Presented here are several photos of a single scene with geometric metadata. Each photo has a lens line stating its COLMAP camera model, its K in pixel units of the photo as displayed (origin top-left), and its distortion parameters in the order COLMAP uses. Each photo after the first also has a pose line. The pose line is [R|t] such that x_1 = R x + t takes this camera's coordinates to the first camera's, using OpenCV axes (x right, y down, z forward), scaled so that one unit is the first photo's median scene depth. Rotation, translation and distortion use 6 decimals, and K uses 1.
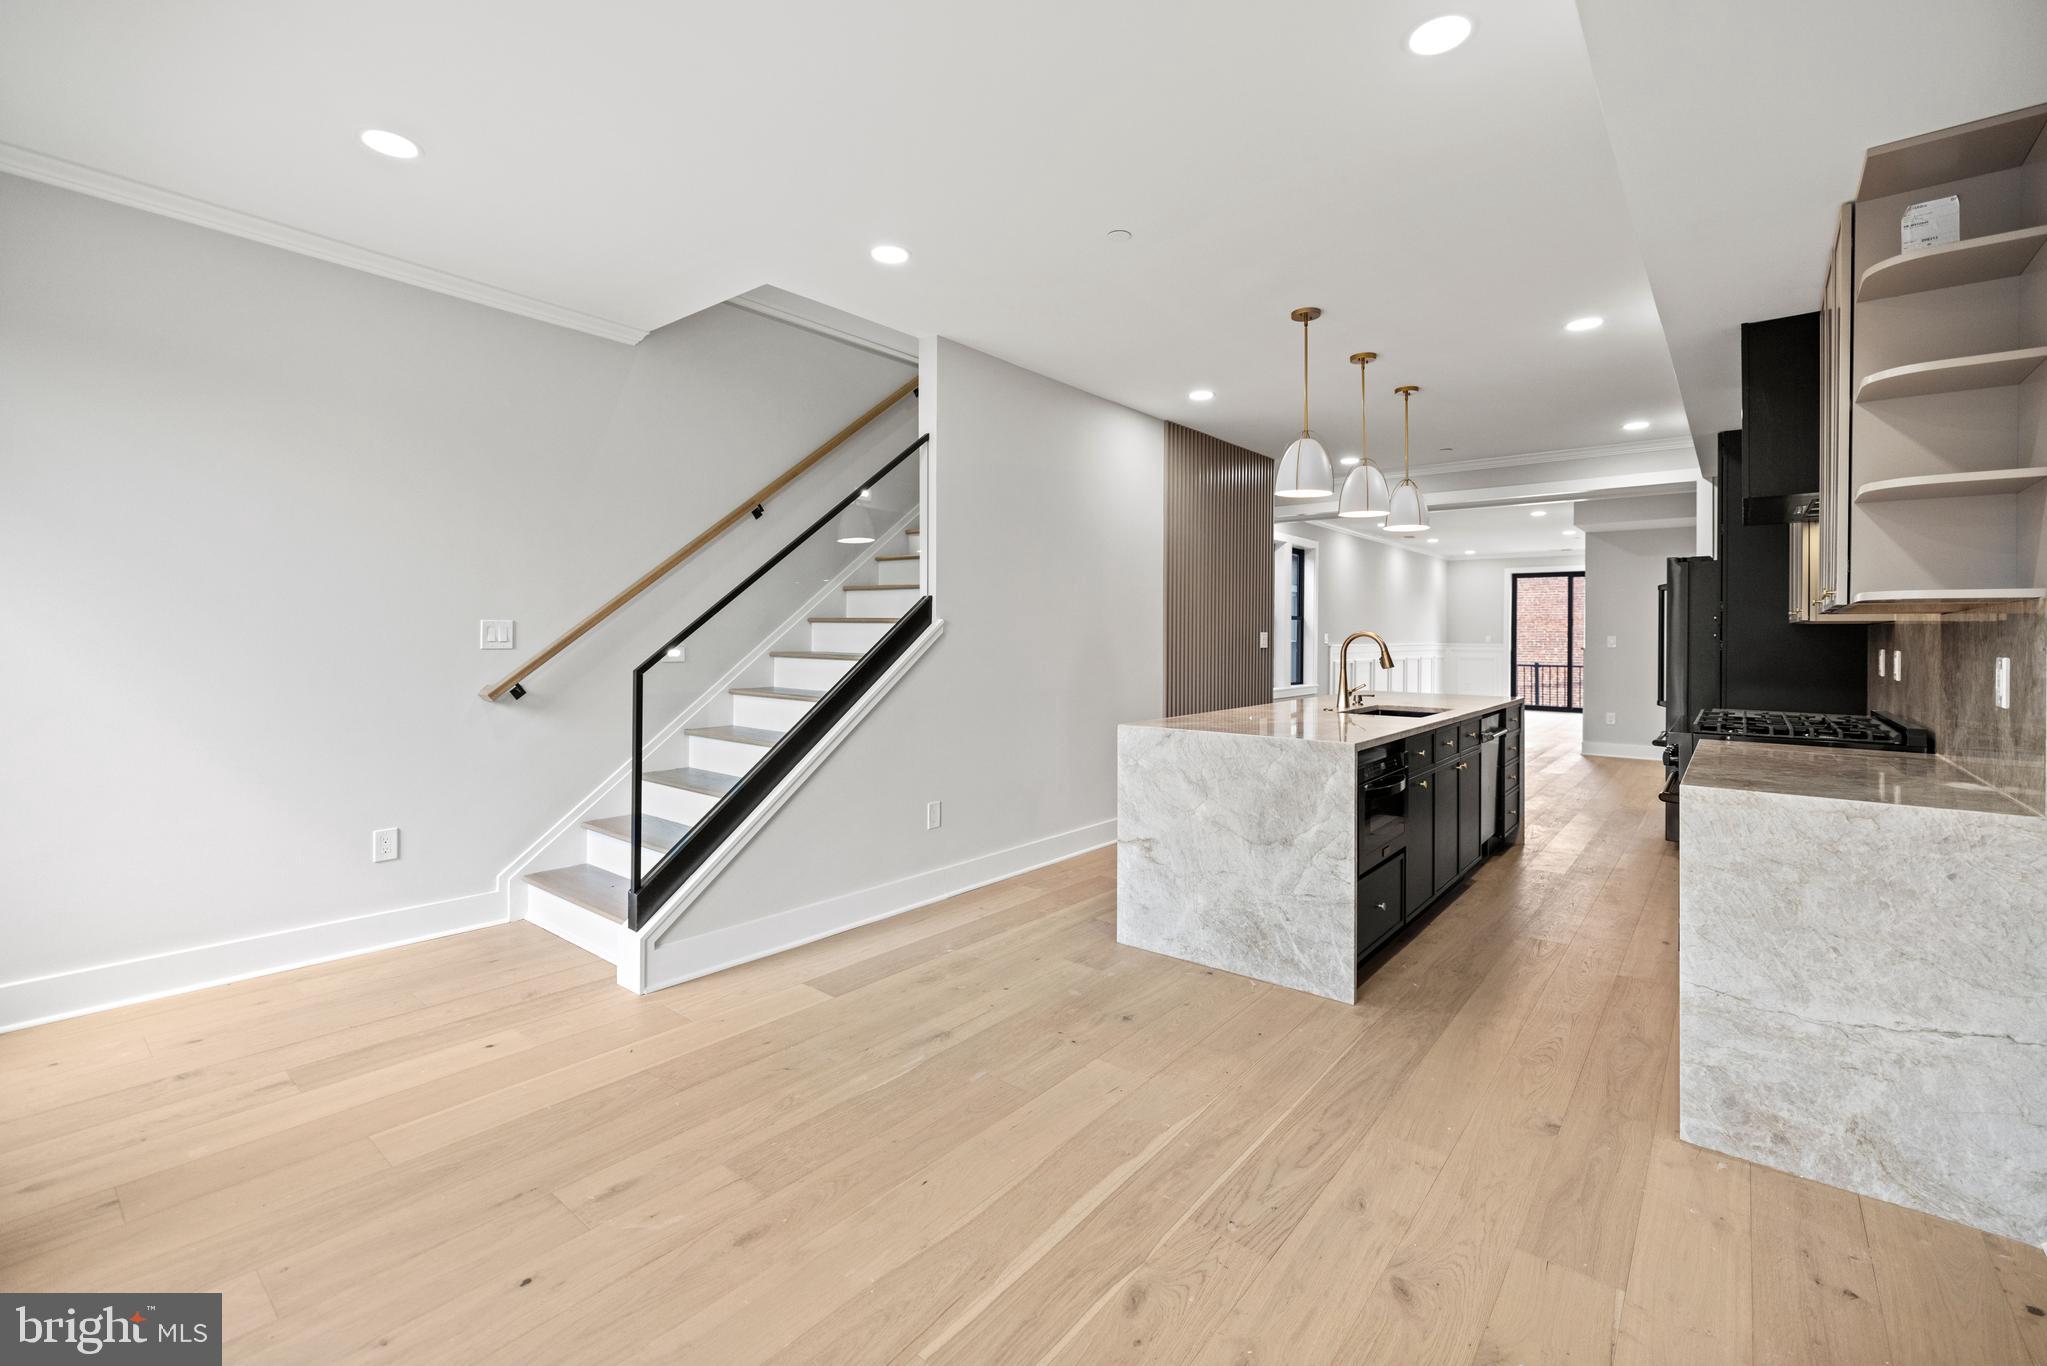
lens RADIAL K [[863.7, 0, 1004.2], [0, 863.7, 637.4], [0, 0, 1]] dist [0.002084, 0.000188]
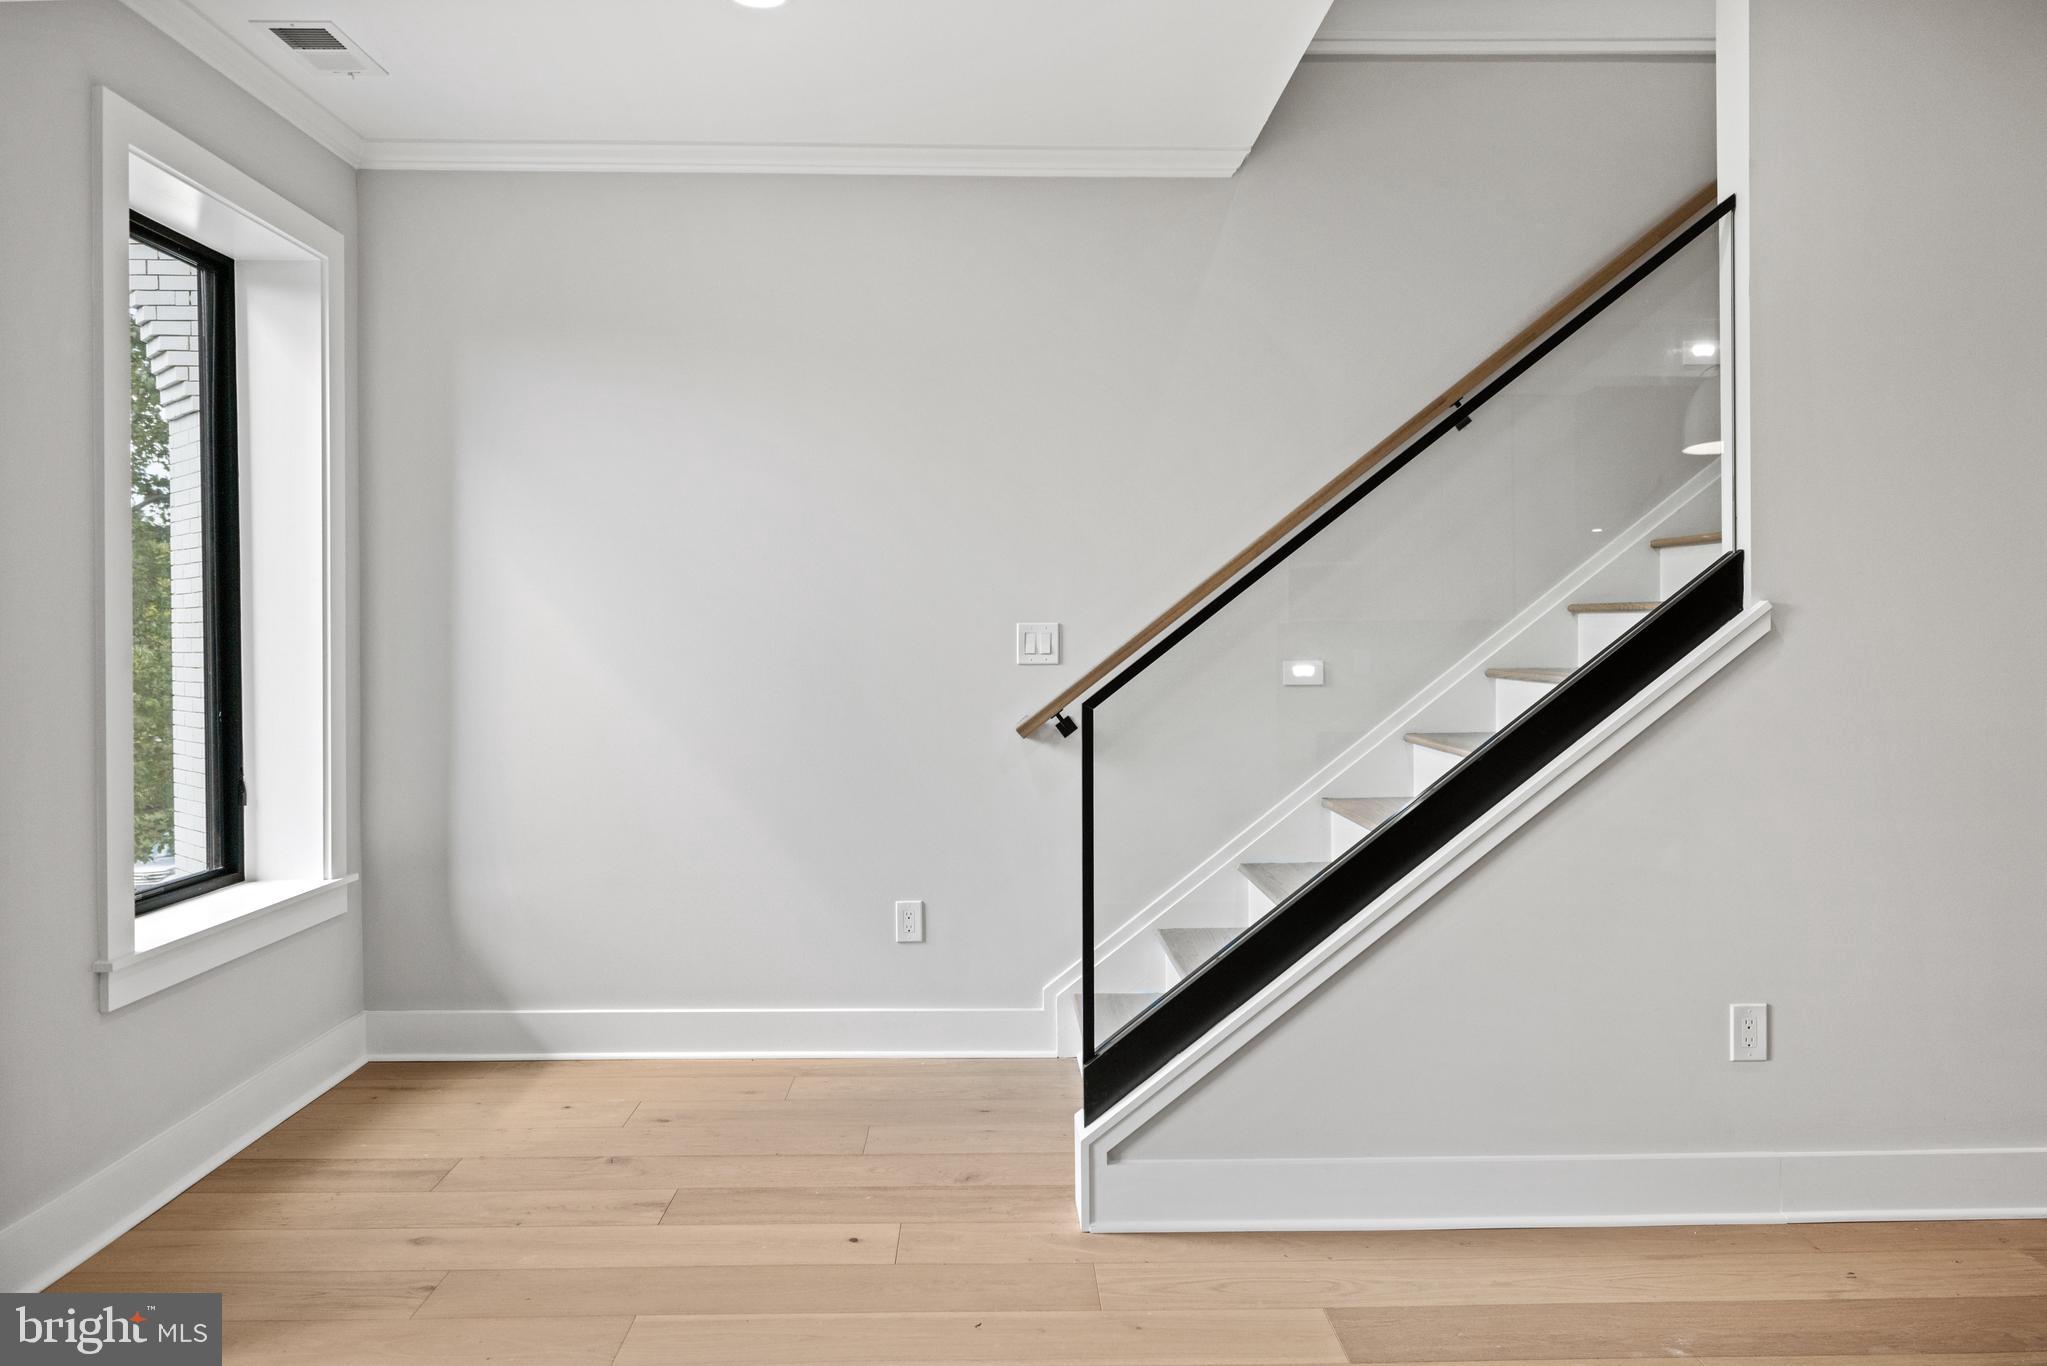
lens RADIAL K [[1314.5, 0, 1023.3], [0, 1314.5, 644.4], [0, 0, 1]] dist [0.001125, -0.000157]
pose [[0.665410, -0.007371, -0.746442, 0.249162], [0.011928, 0.999929, 0.000759, -0.004110], [0.746383, -0.009408, 0.665451, 0.349796]]
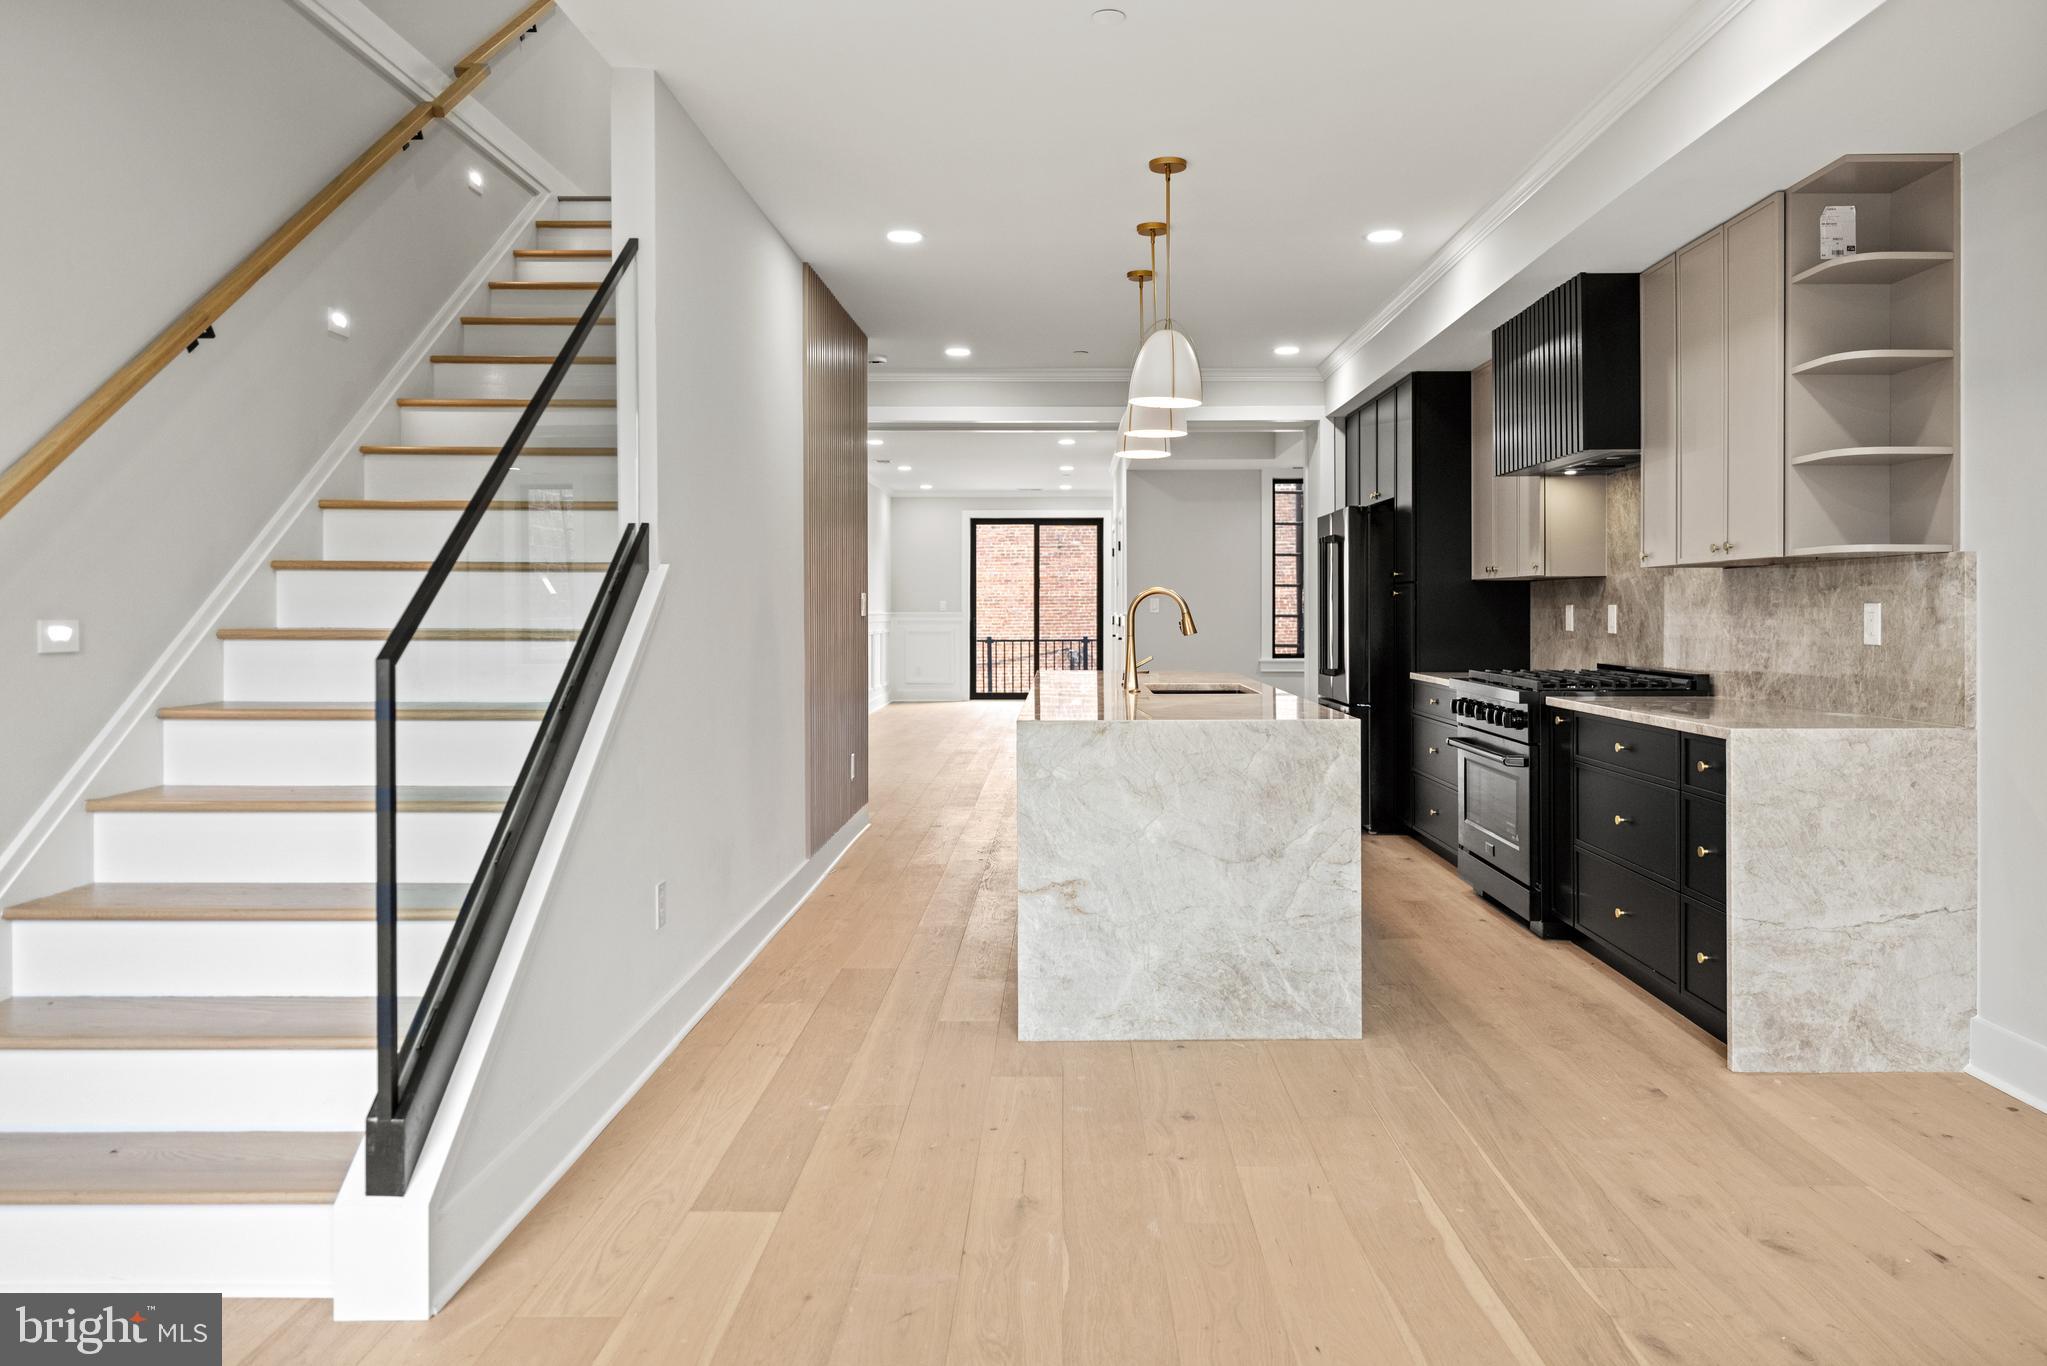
lens RADIAL K [[1389.2, 0, 1029.4], [0, 1389.2, 615.4], [0, 0, 1]] dist [0.002324, 0.000614]
pose [[0.775601, -0.010866, 0.631130, -0.645978], [0.008348, 0.999941, 0.006957, 0.011991], [-0.631168, -0.000127, 0.775646, 0.171948]]
